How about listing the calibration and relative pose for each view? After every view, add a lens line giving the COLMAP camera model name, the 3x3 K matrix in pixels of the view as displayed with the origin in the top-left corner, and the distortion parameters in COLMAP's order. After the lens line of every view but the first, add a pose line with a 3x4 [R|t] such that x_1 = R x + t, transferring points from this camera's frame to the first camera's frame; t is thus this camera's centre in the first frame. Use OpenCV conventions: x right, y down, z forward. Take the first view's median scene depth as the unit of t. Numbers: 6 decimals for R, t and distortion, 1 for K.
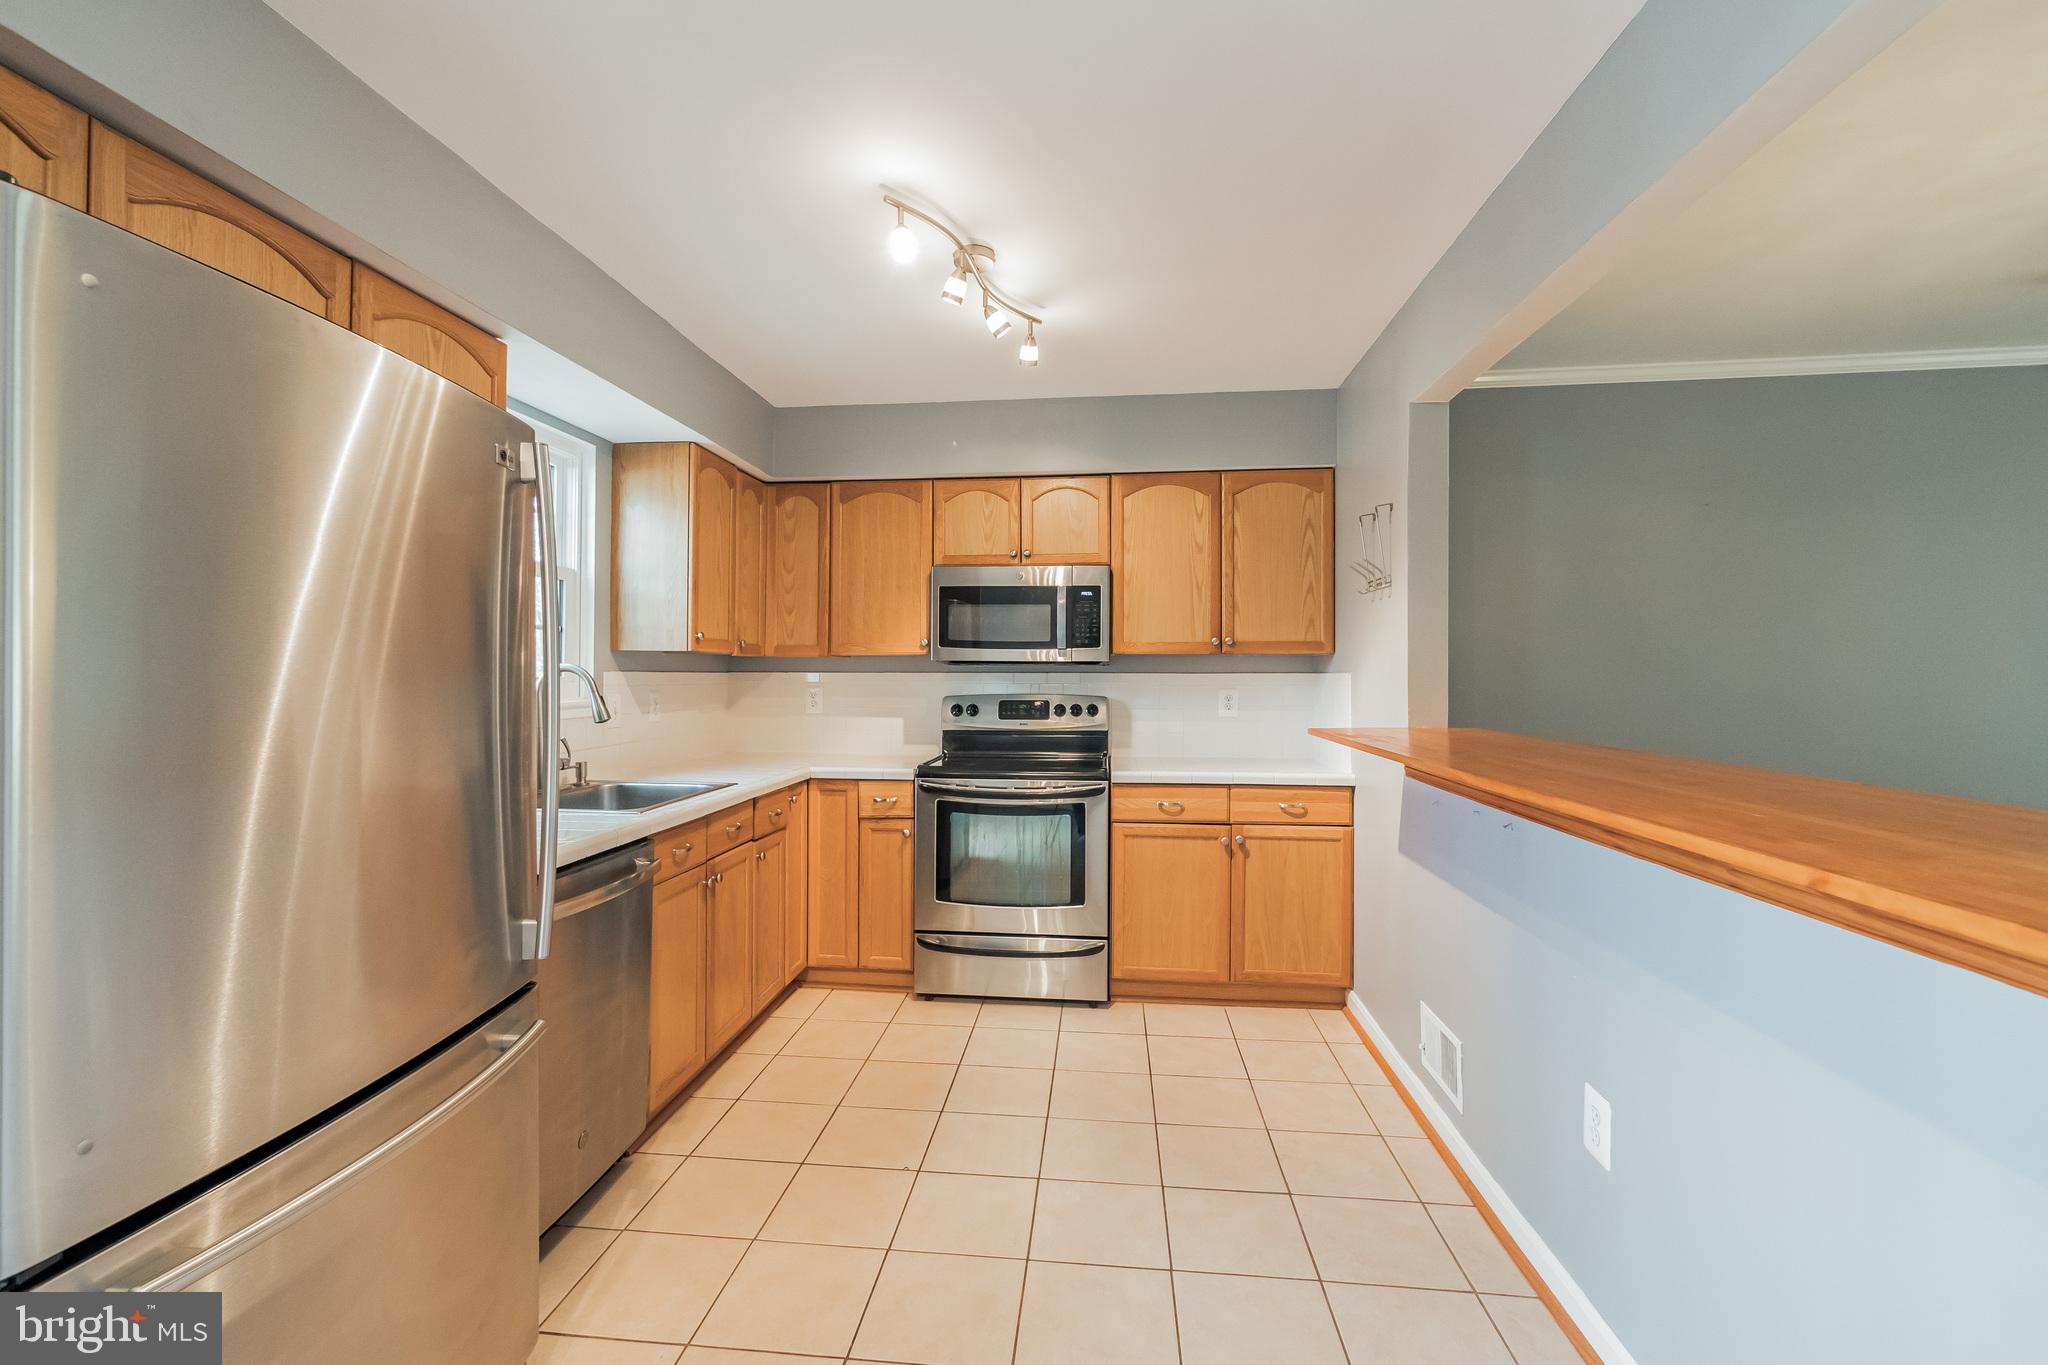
lens RADIAL K [[846.3, 0, 1021.9], [0, 846.3, 671.5], [0, 0, 1]] dist [-0.000608, -0.000152]
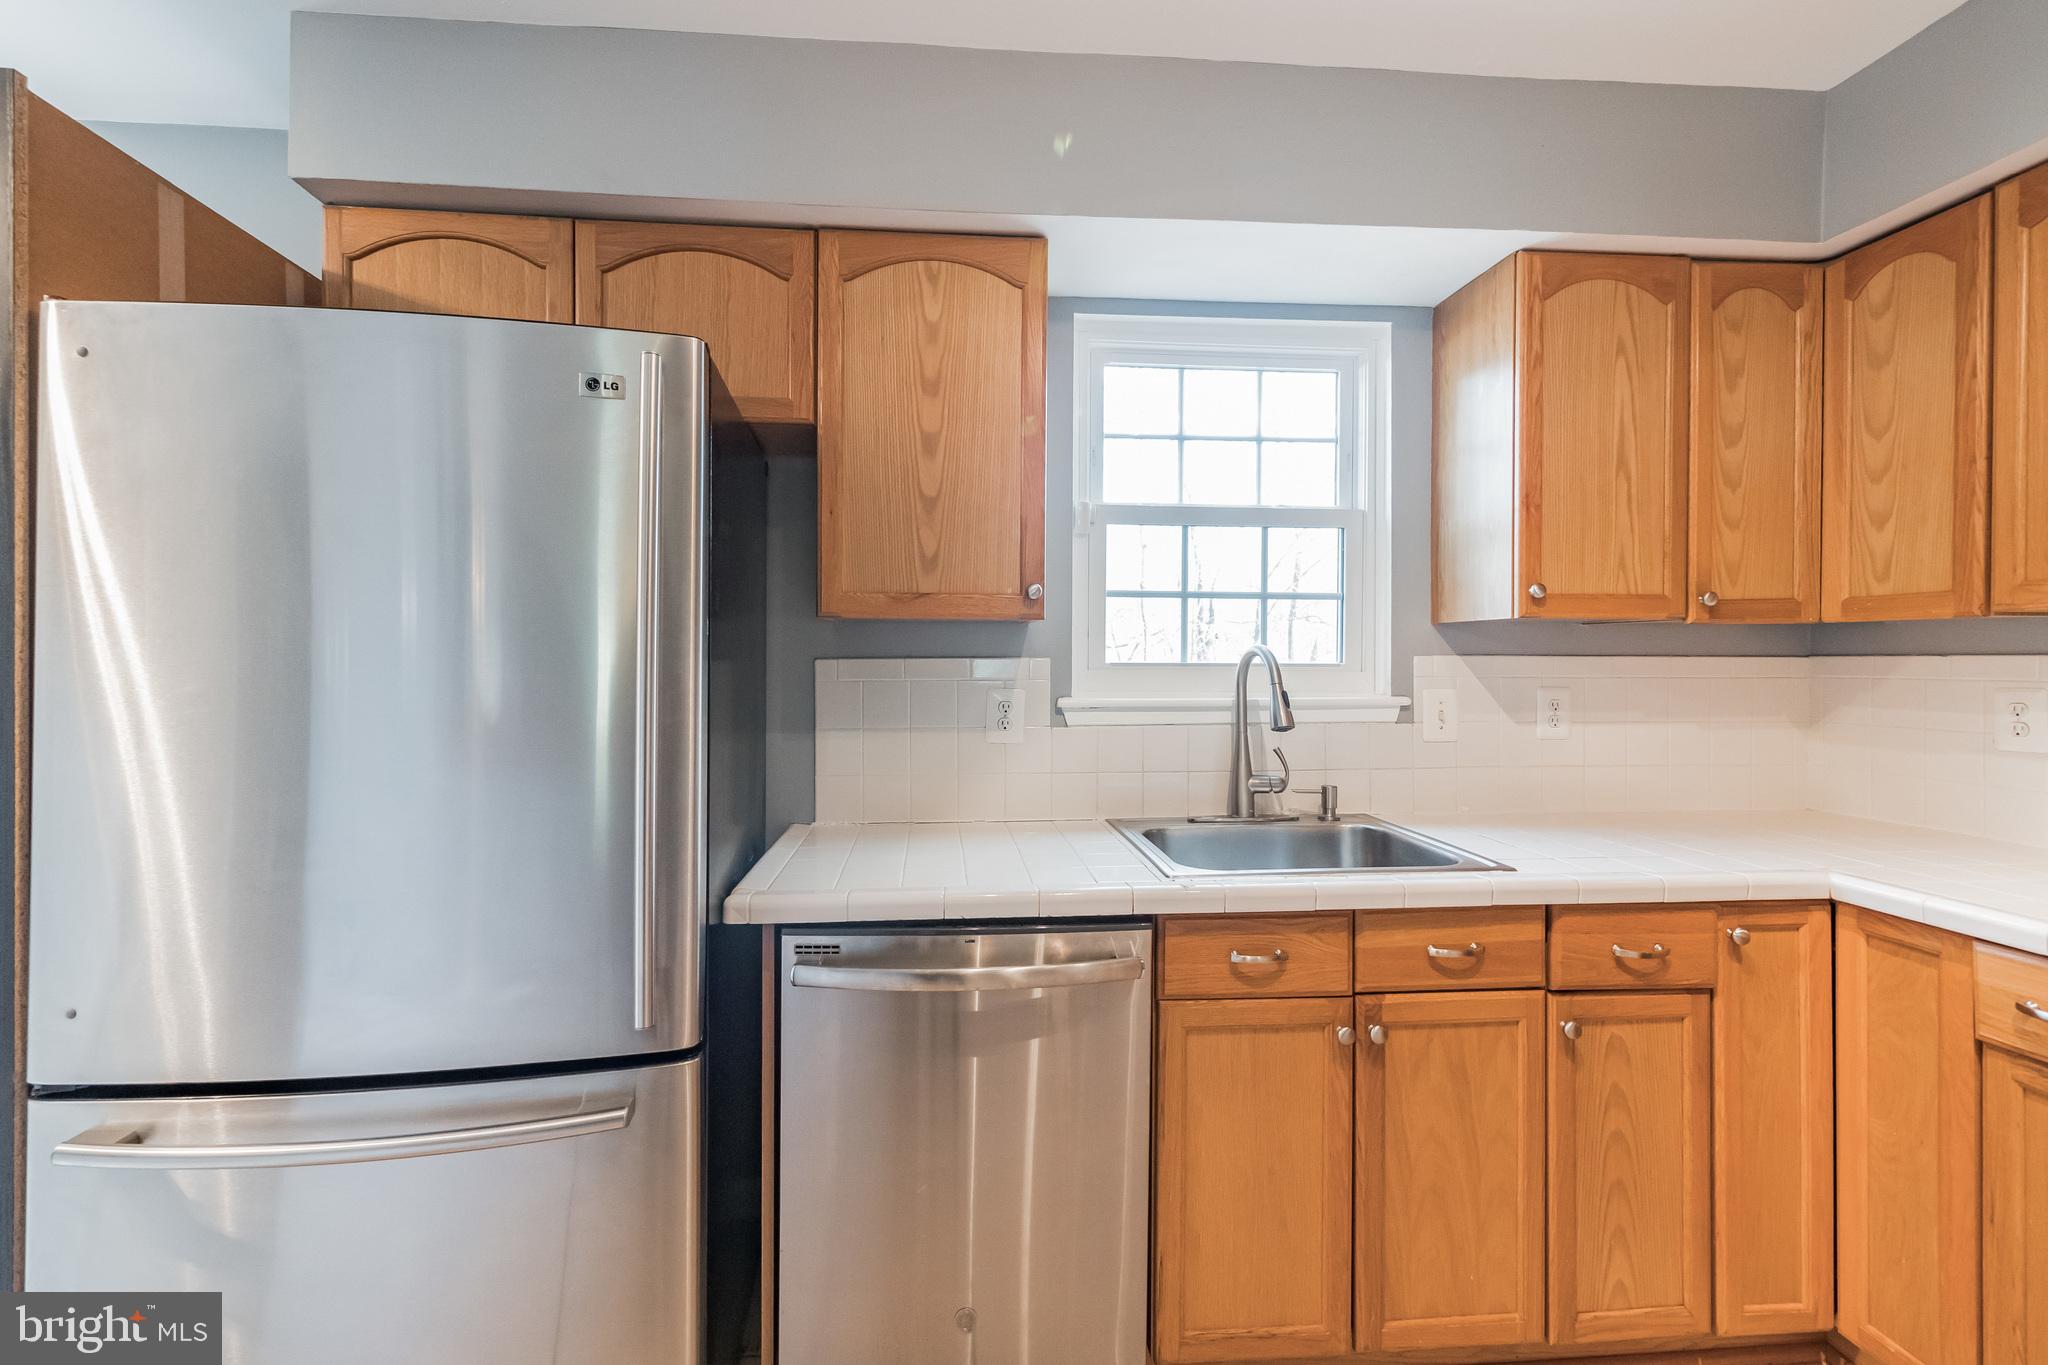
lens RADIAL K [[875.5, 0, 1018.8], [0, 875.5, 661.1], [0, 0, 1]] dist [0.000258, -0.000587]
pose [[0.180555, -0.000303, -0.983565, 0.125250], [0.000624, 1.000000, -0.000193, 0.004417], [0.983565, -0.000579, 0.180555, 0.555008]]
